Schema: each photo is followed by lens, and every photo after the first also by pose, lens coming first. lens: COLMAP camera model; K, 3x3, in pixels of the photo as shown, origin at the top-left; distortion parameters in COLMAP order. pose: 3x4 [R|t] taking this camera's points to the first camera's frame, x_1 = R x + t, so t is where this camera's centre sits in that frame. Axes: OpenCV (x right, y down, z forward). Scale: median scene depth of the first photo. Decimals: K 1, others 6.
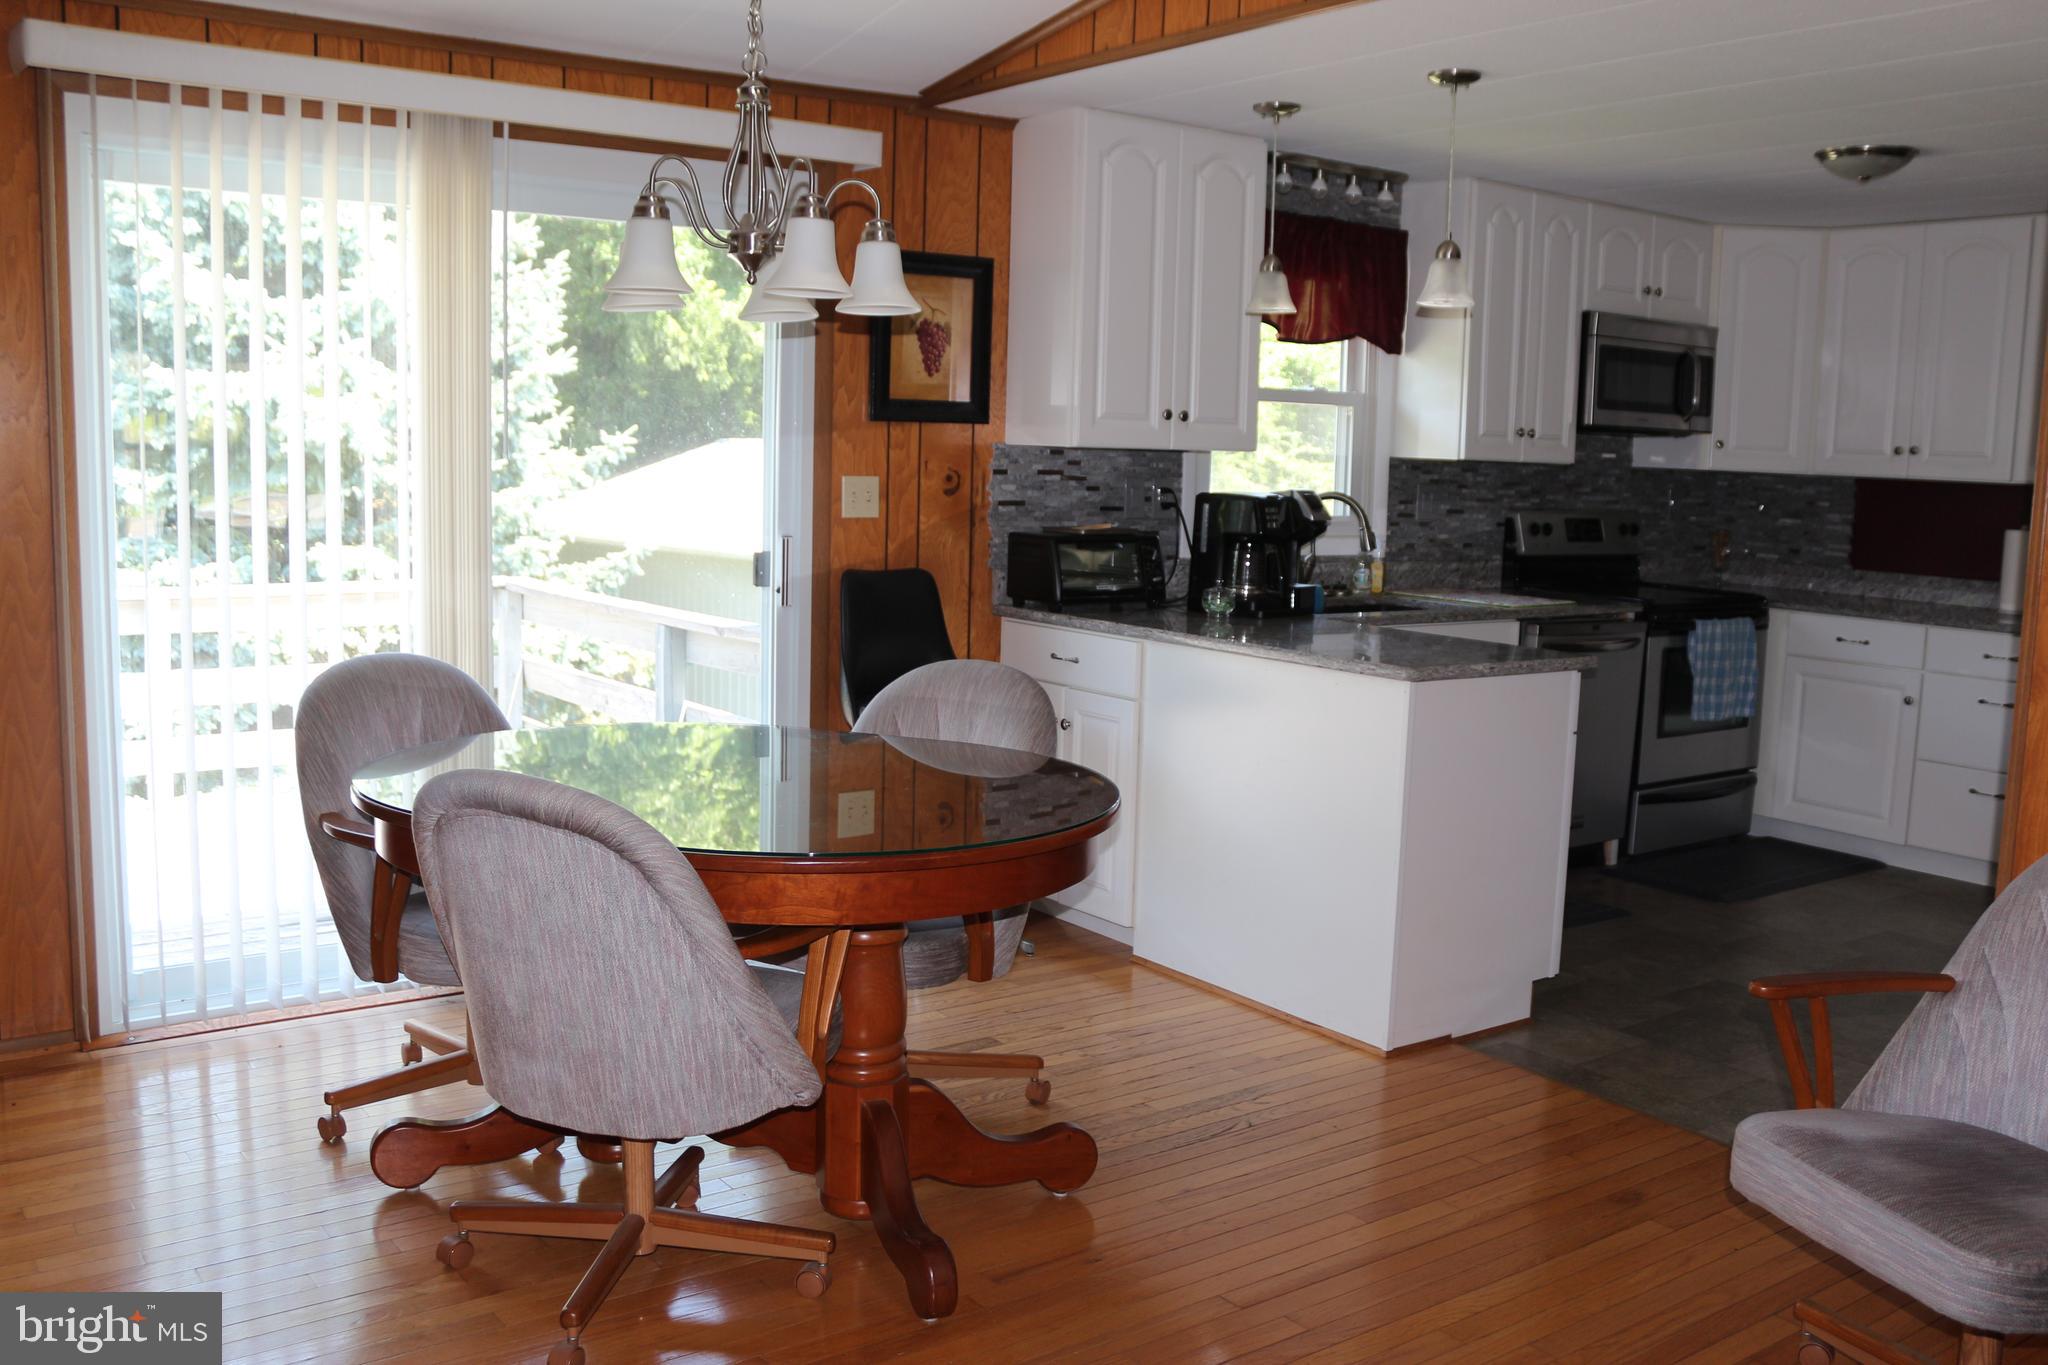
lens RADIAL K [[1799.6, 0, 1024.0], [0, 1799.6, 682.5], [0, 0, 1]] dist [-0.172474, 0.158368]
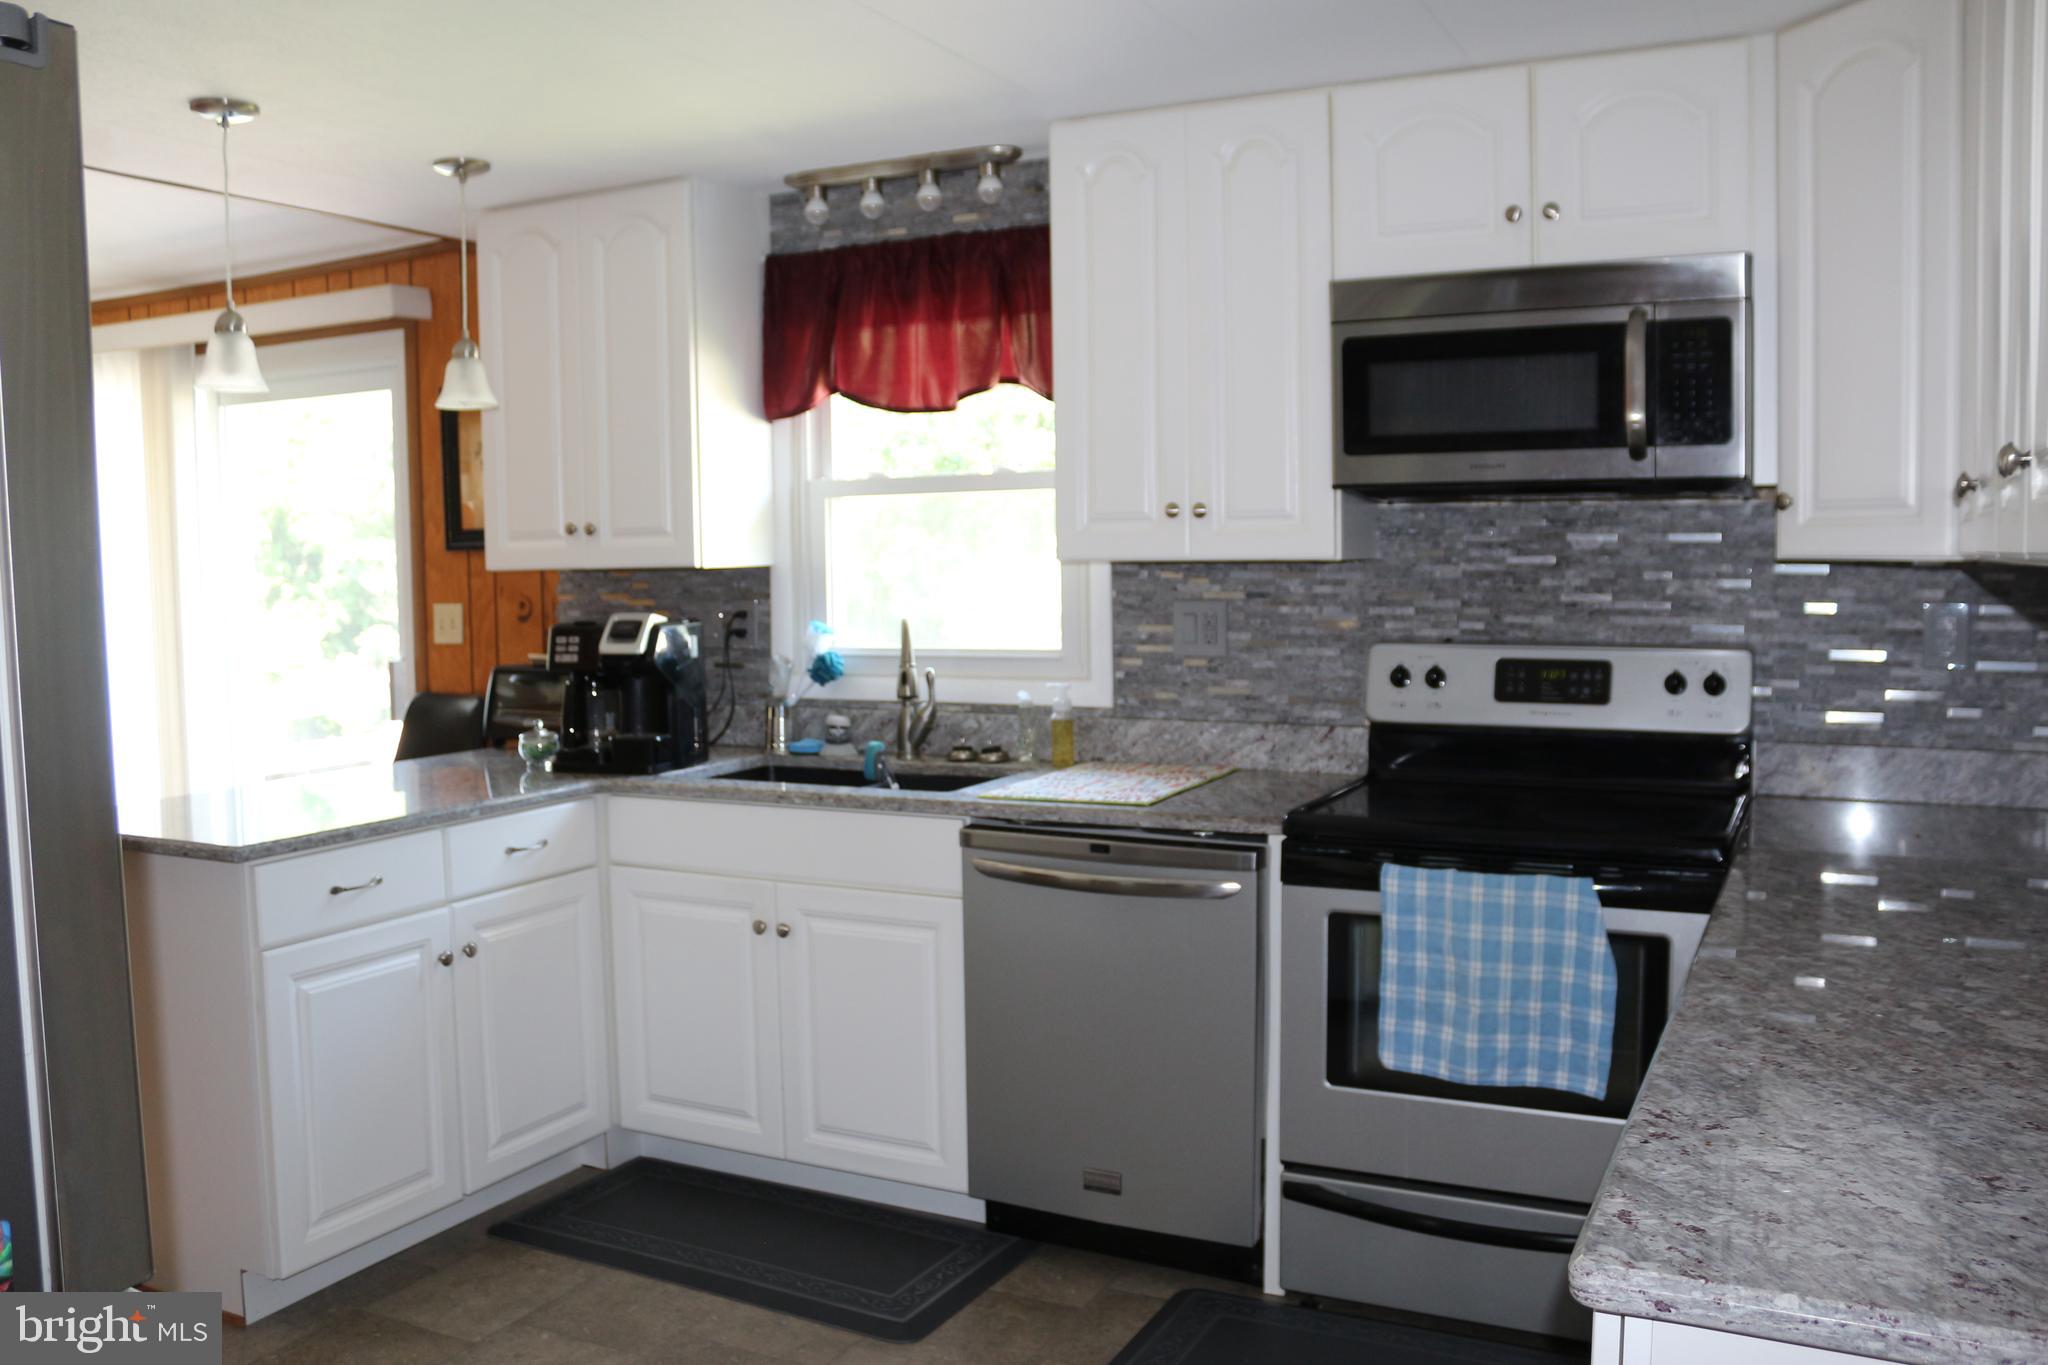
lens RADIAL K [[1698.7, 0, 1024.0], [0, 1698.7, 682.5], [0, 0, 1]] dist [-0.175446, 0.002744]
pose [[0.450489, 0.034622, -0.892110, 0.730041], [-0.089356, 0.995979, -0.006469, -0.072098], [0.888299, 0.082630, 0.451771, 0.669409]]
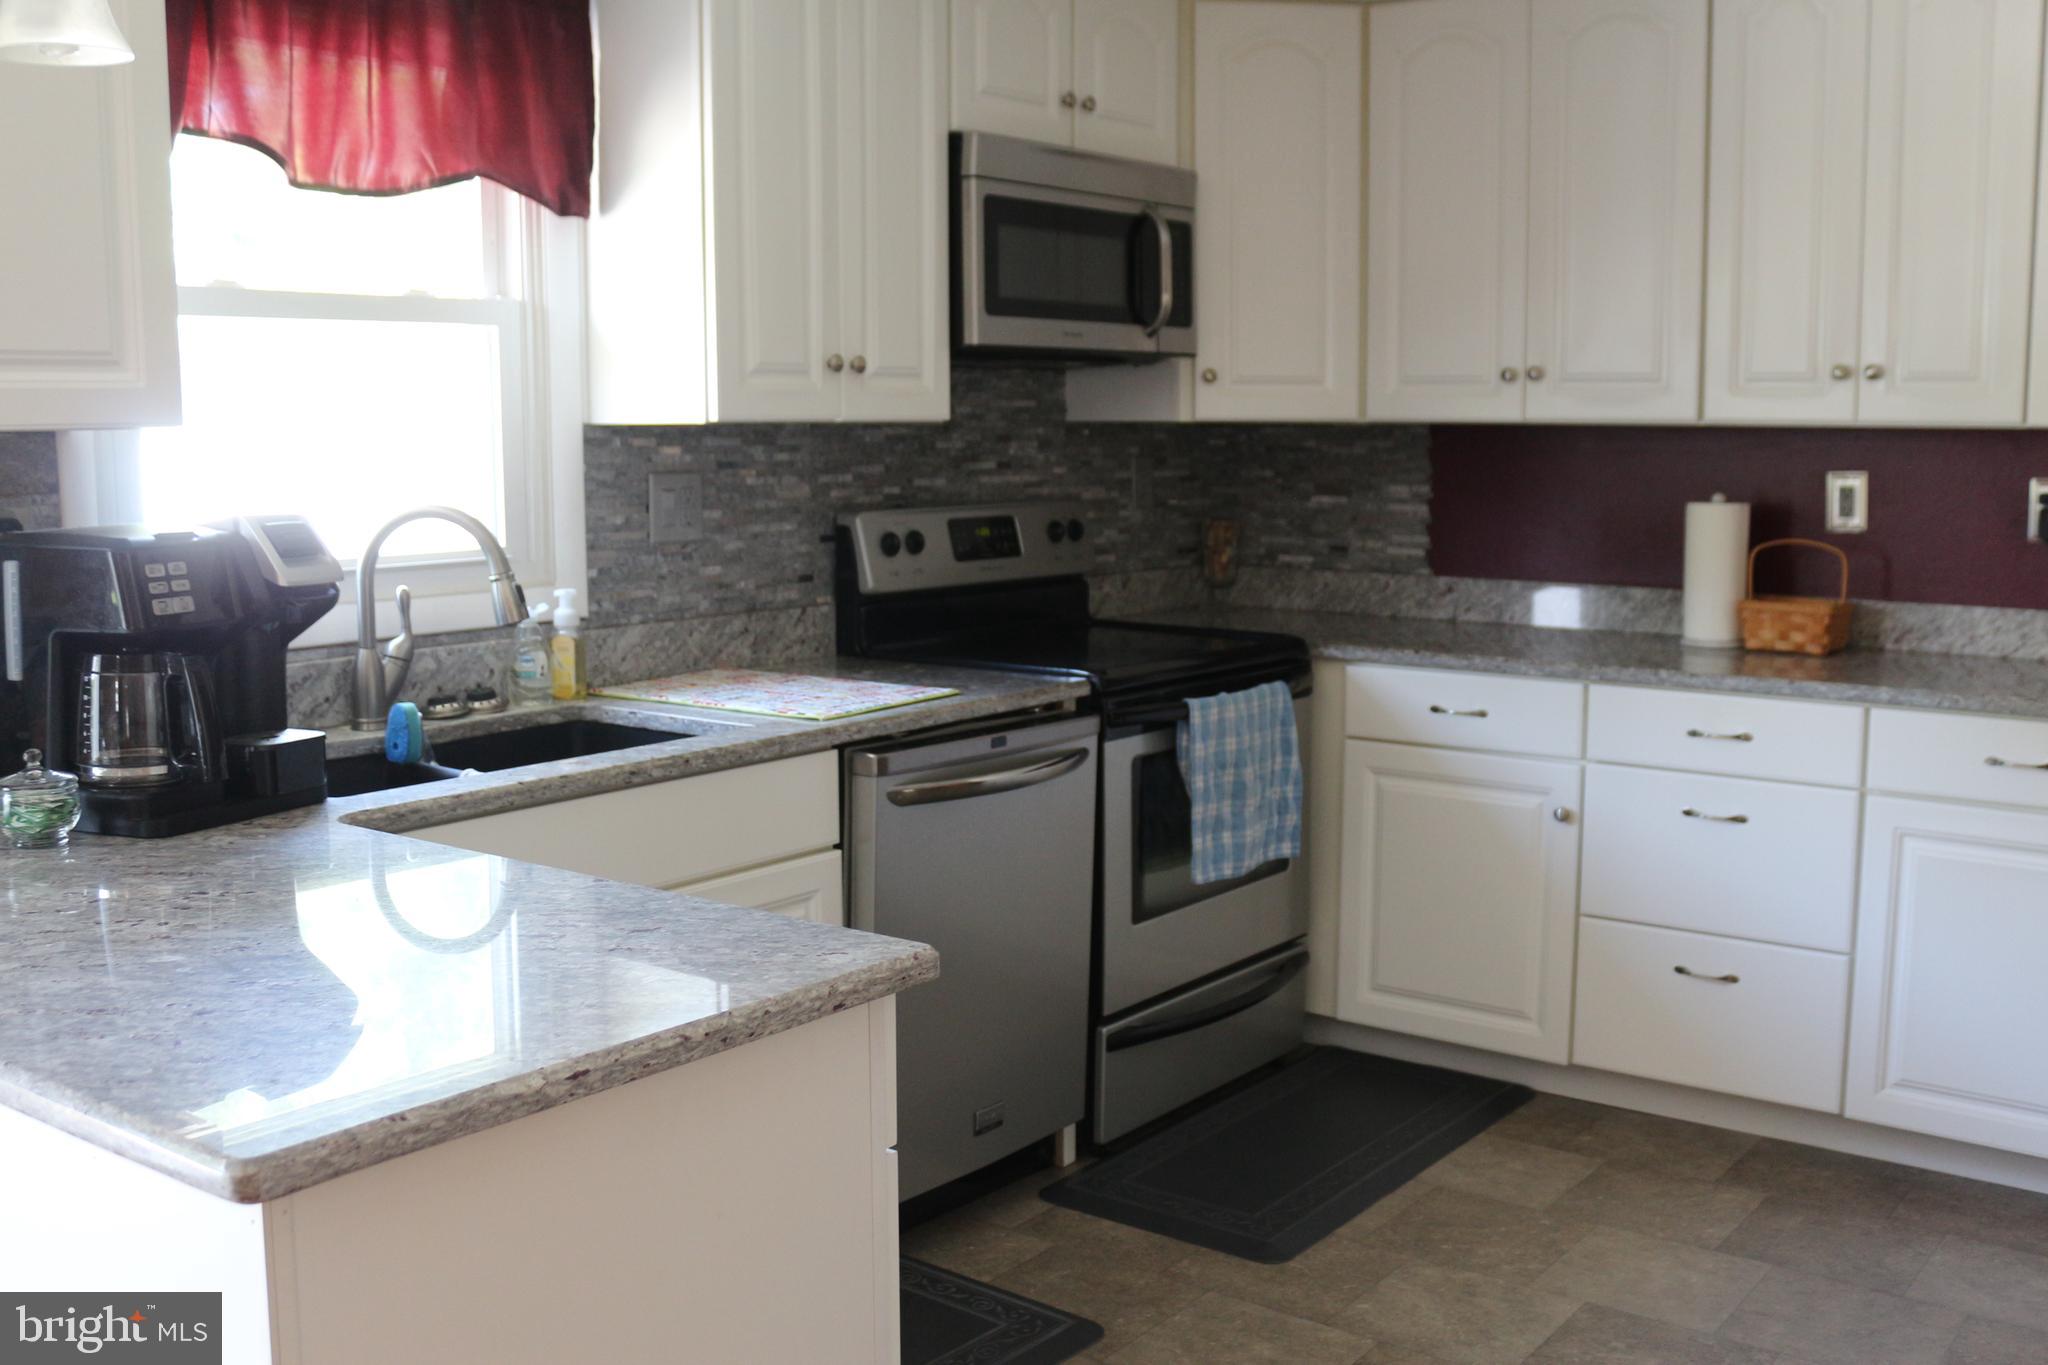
lens RADIAL K [[1977.1, 0, 1024.0], [0, 1977.1, 682.5], [0, 0, 1]] dist [-0.118837, 0.001659]
pose [[0.958691, -0.068175, 0.276158, 0.161364], [0.067190, 0.997655, 0.013038, -0.050628], [-0.276399, 0.006056, 0.961024, 0.418805]]
